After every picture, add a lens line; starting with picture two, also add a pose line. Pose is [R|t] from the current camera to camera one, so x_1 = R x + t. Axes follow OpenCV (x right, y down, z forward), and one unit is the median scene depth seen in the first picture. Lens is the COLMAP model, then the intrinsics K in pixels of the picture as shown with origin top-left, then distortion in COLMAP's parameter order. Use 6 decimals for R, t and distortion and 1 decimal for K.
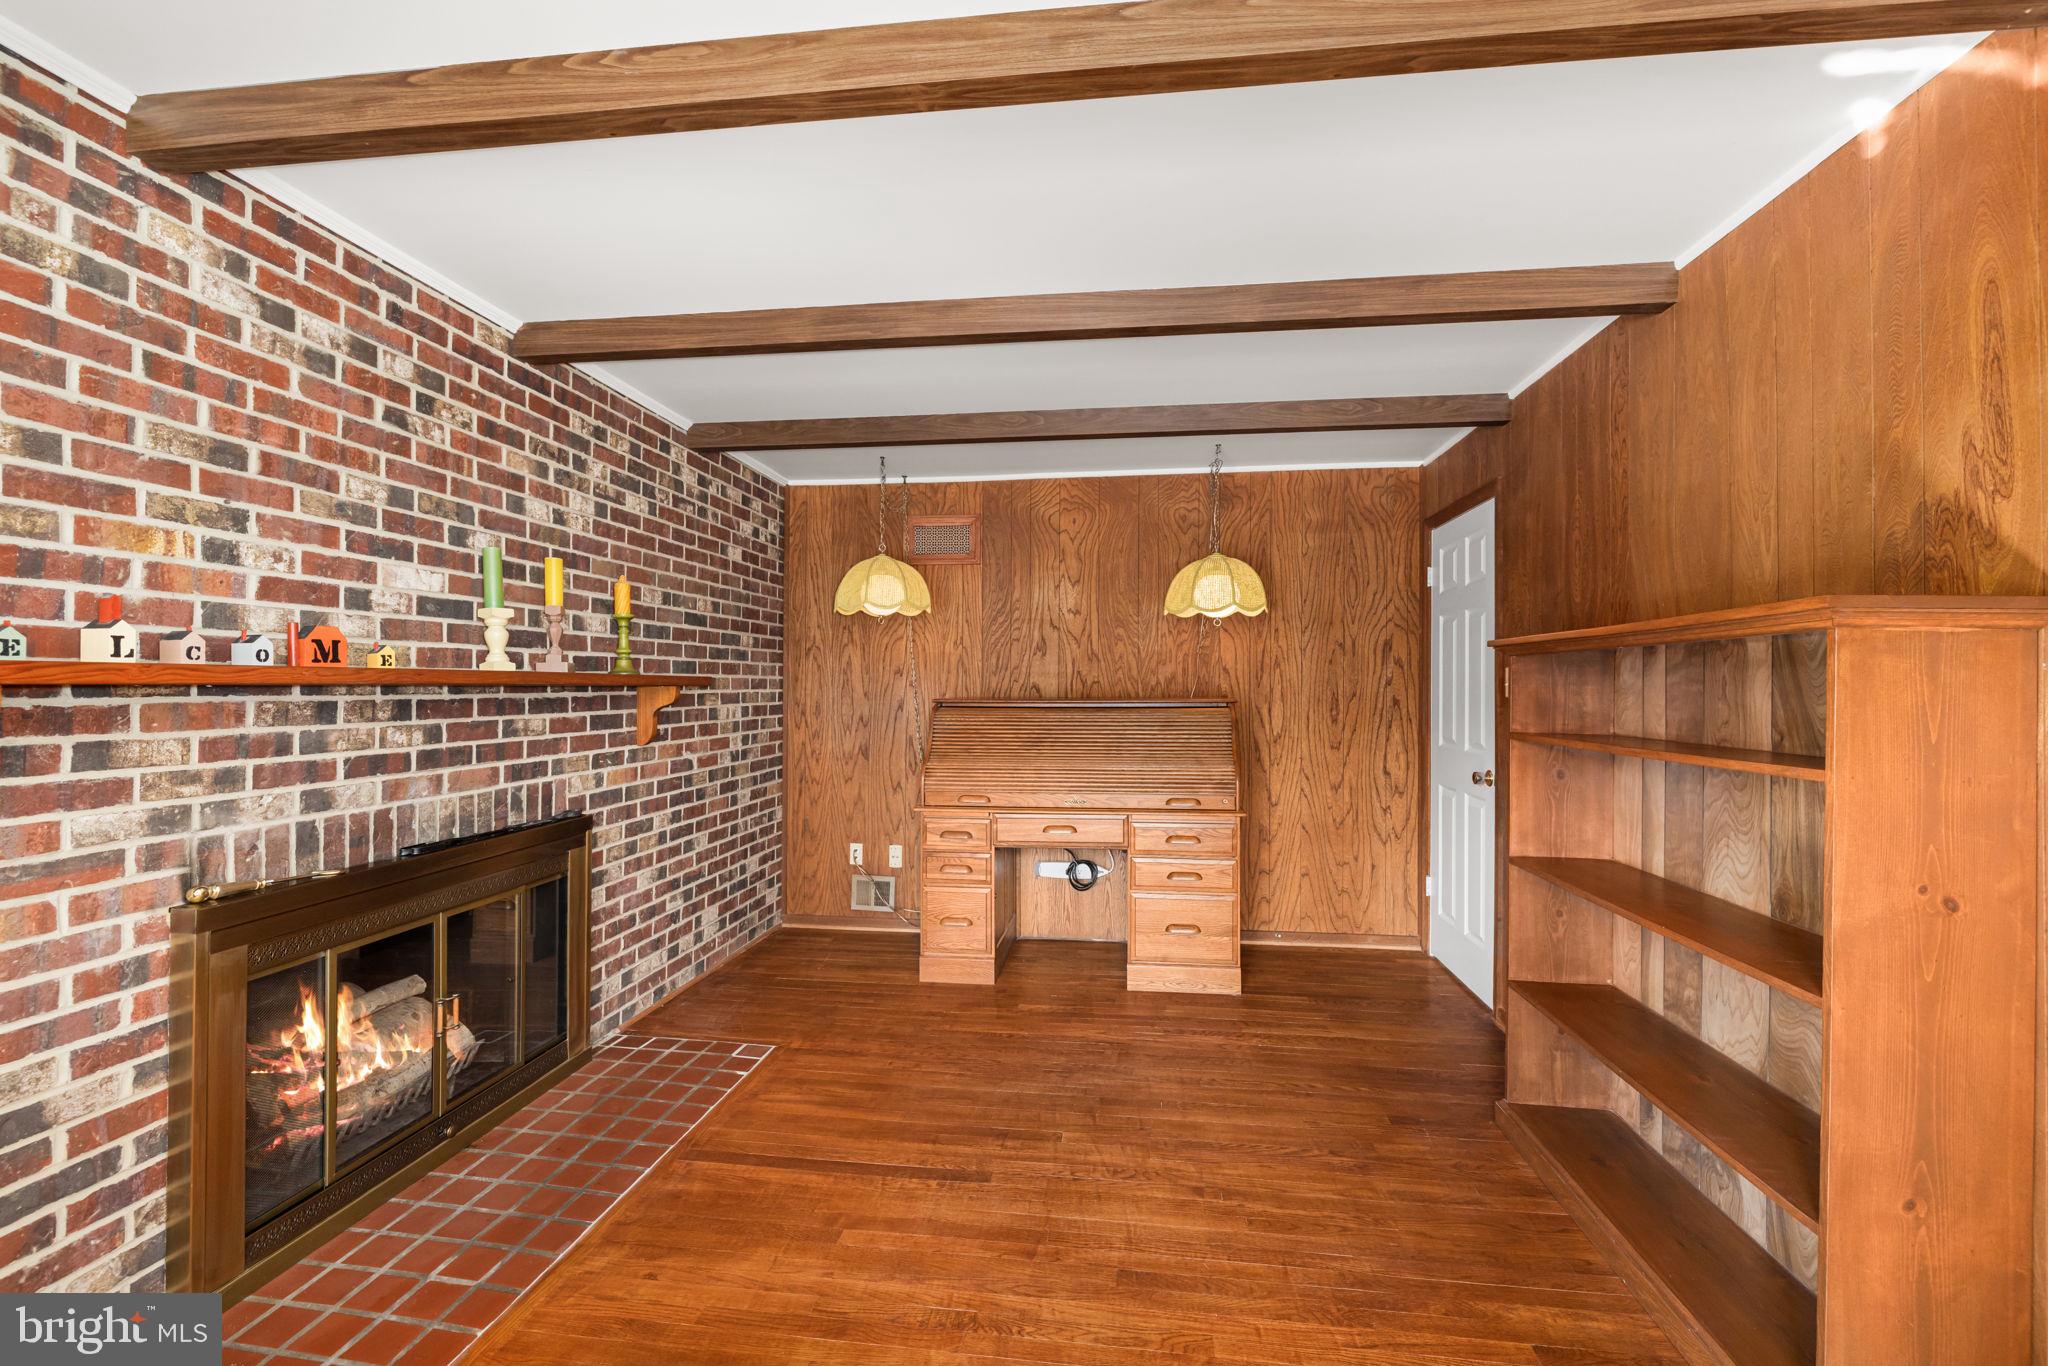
lens RADIAL K [[857.0, 0, 1035.7], [0, 857.0, 683.8], [0, 0, 1]] dist [-0.001722, 0.001513]
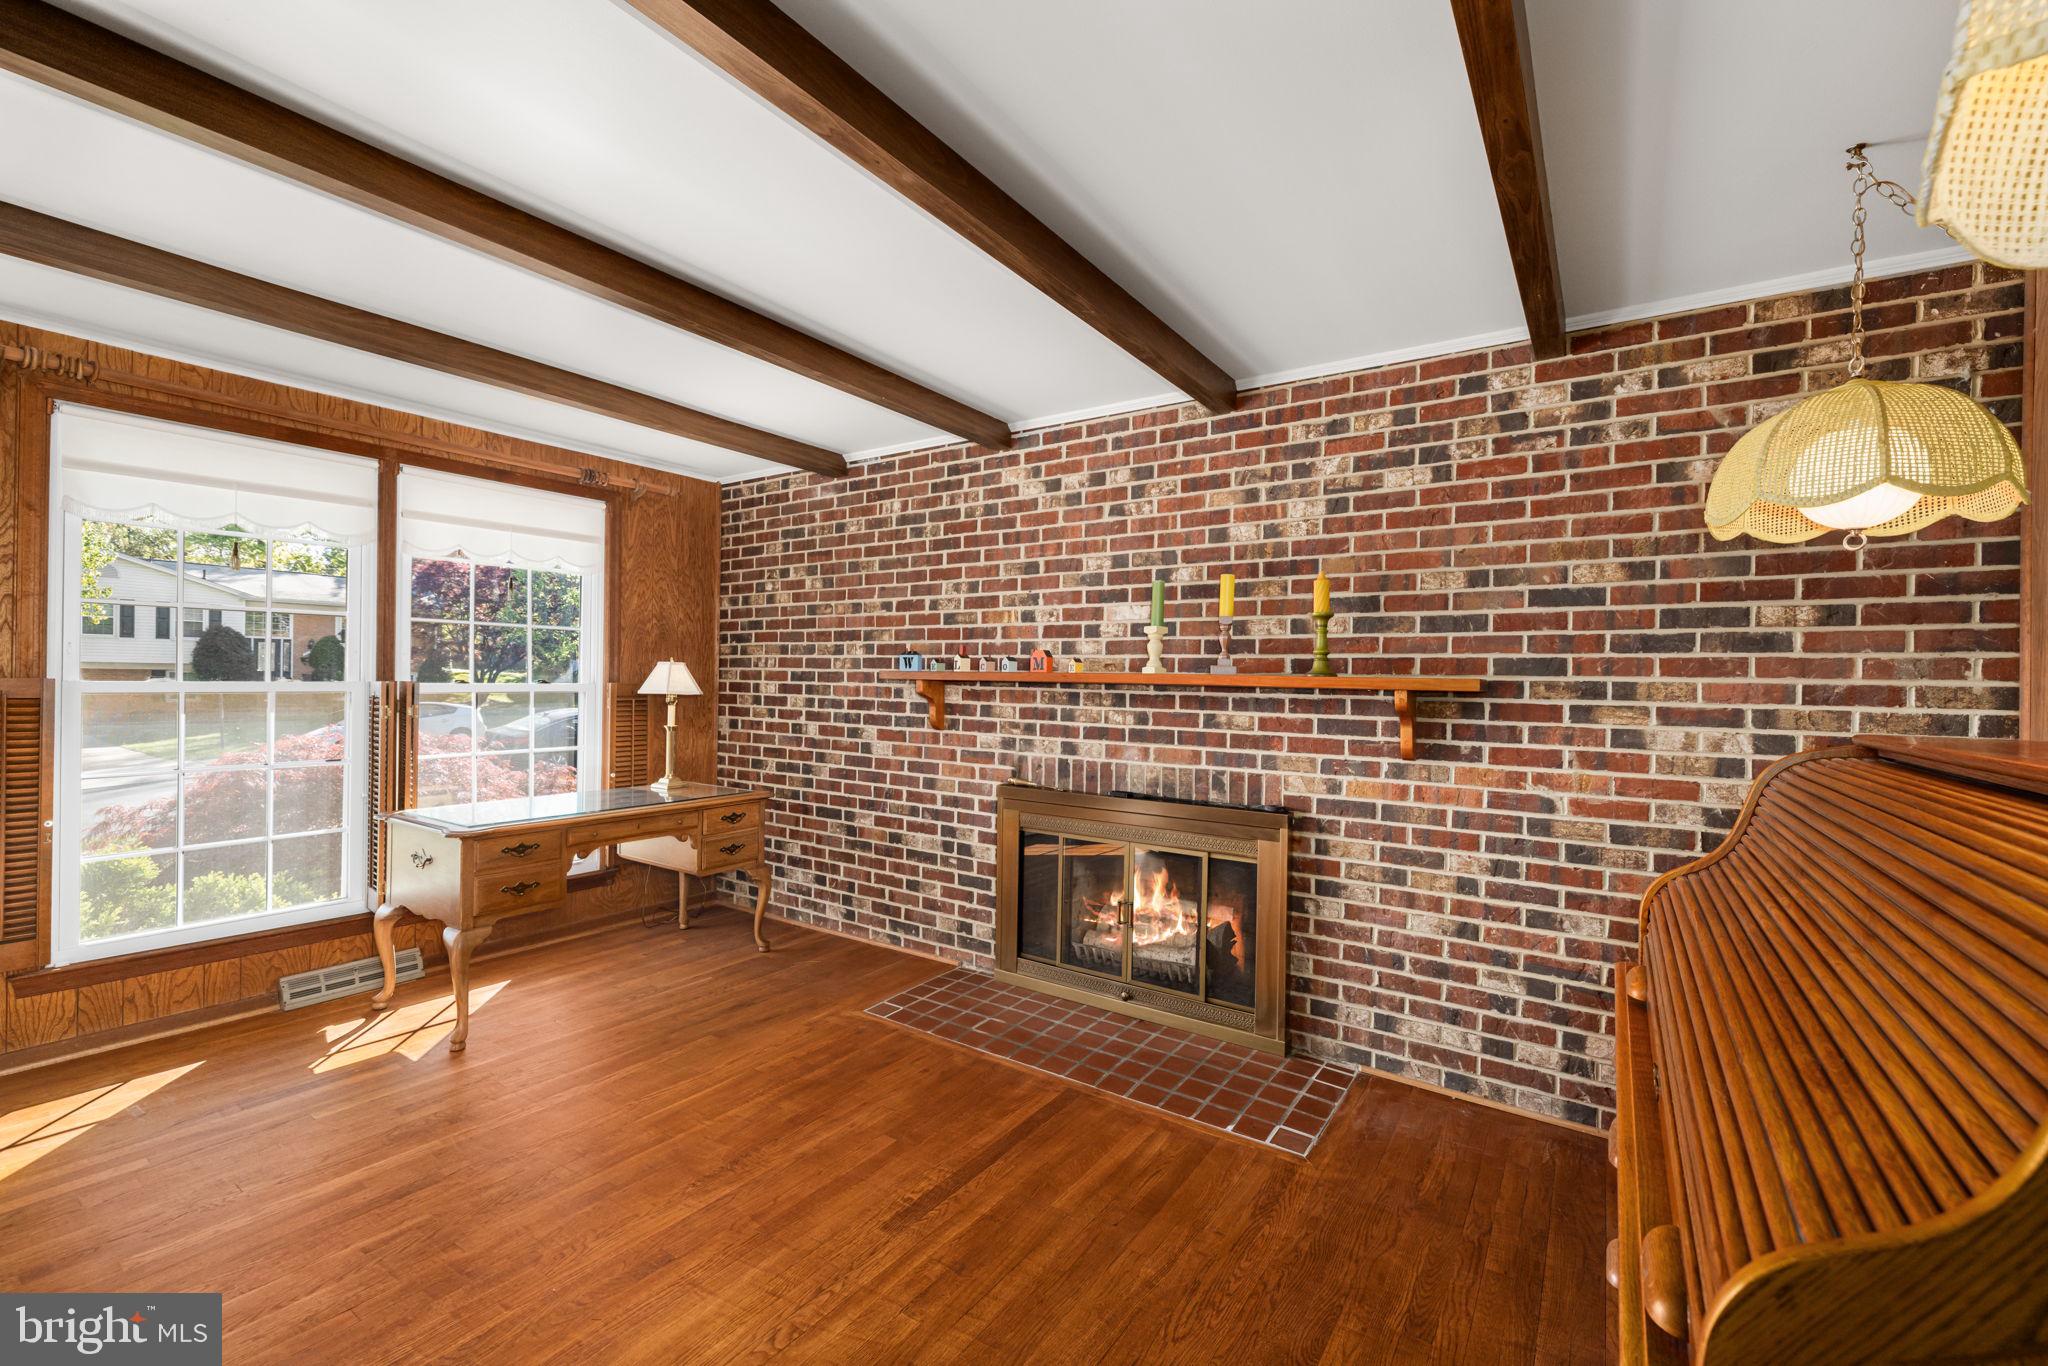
lens RADIAL K [[857.0, 0, 1029.0], [0, 857.0, 680.0], [0, 0, 1]] dist [-0.001722, 0.001513]
pose [[-0.458747, -0.011332, -0.888495, 0.684912], [-0.017855, 0.999834, -0.003533, 0.003051], [0.888387, 0.014244, -0.458873, 1.548973]]
